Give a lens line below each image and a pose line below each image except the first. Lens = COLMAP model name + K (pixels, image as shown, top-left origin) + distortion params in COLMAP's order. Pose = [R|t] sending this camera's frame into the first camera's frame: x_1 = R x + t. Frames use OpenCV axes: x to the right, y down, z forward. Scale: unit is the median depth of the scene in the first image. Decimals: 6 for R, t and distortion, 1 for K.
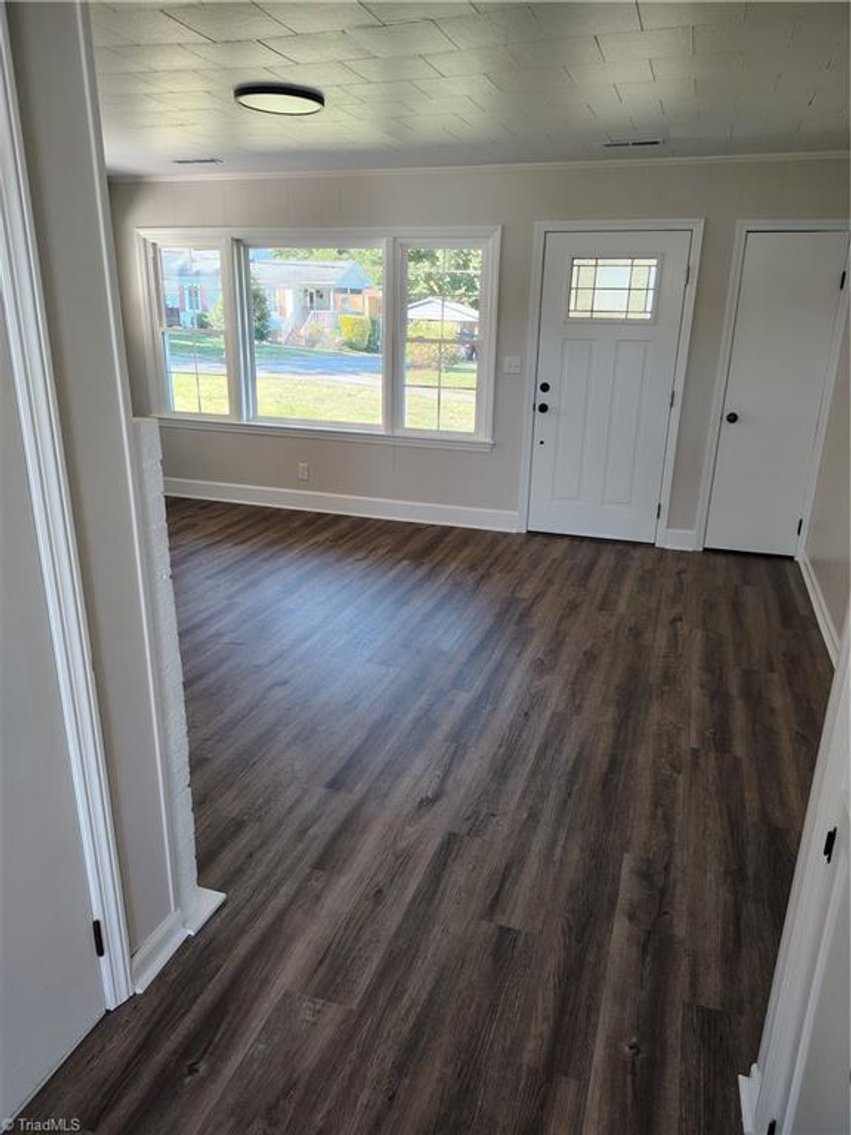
lens RADIAL K [[787.2, 0, 437.2], [0, 787.2, 569.3], [0, 0, 1]] dist [0.049882, -0.074202]
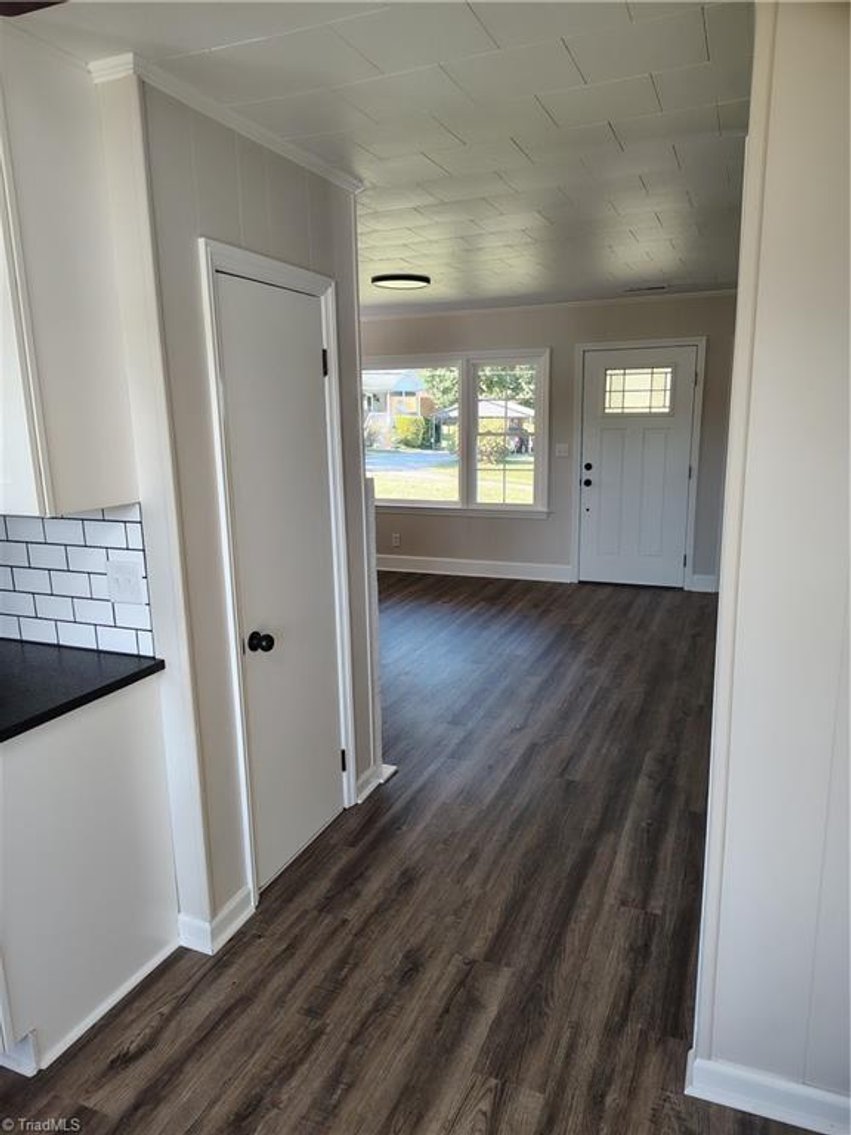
lens RADIAL K [[794.3, 0, 421.1], [0, 794.3, 569.3], [0, 0, 1]] dist [0.011532, 0.001161]
pose [[0.996335, -0.021898, -0.082685, -0.031016], [0.012115, 0.993056, -0.117017, 0.083834], [0.084673, 0.115586, 0.989682, -0.282285]]
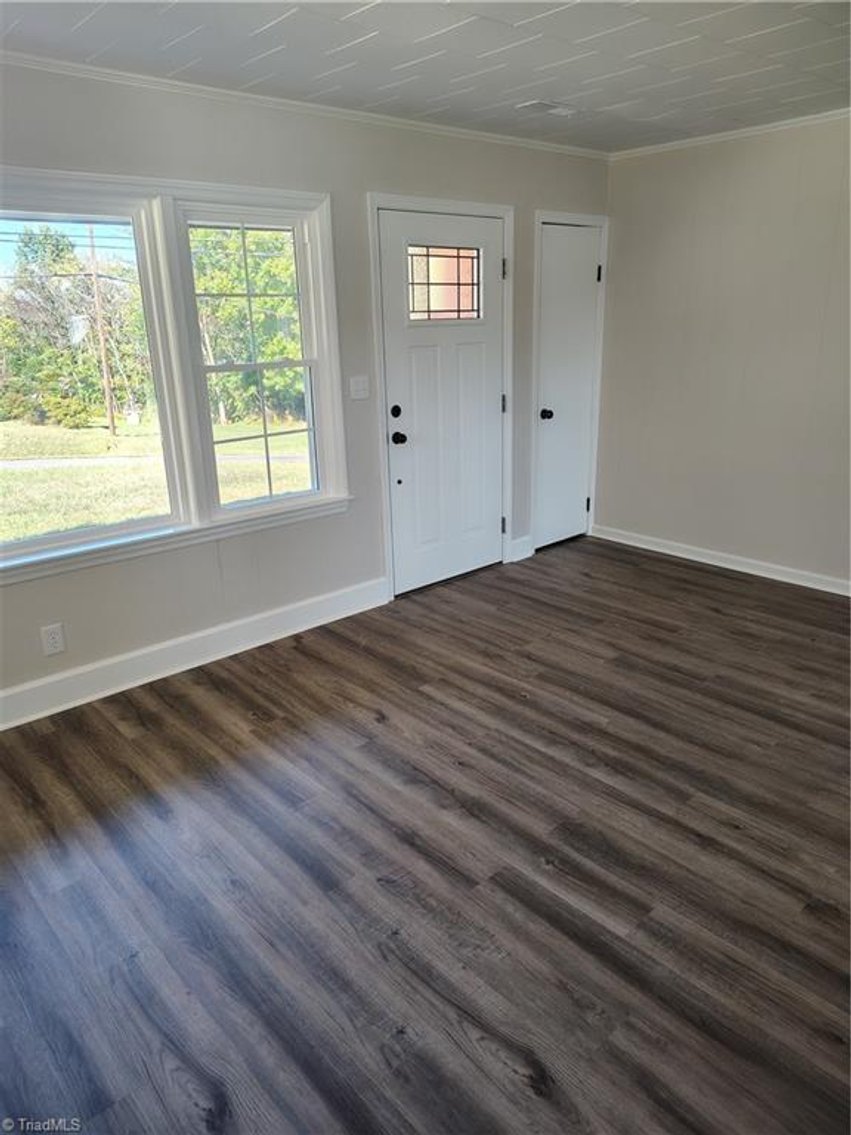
lens RADIAL K [[770.2, 0, 428.2], [0, 770.2, 562.3], [0, 0, 1]] dist [0.055398, -0.061306]
pose [[0.500618, -0.291689, 0.815045, -0.528604], [0.308322, 0.939859, 0.146980, -0.200512], [-0.808900, 0.177716, 0.560445, 0.598999]]
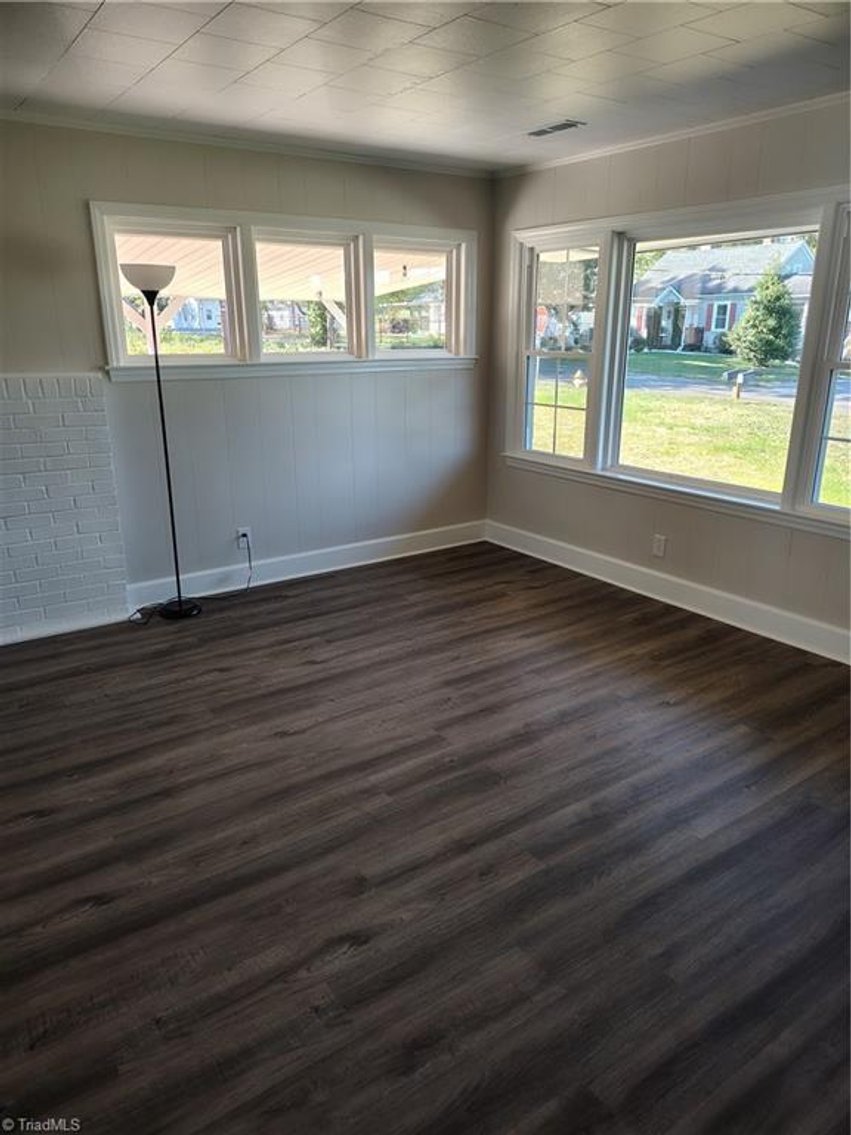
lens RADIAL K [[783.9, 0, 426.1], [0, 783.9, 565.6], [0, 0, 1]] dist [0.057954, -0.068148]
pose [[0.796557, 0.156842, -0.583864, 0.099479], [-0.172226, 0.984615, 0.029529, -0.106575], [0.579512, 0.077035, 0.811314, 0.345779]]
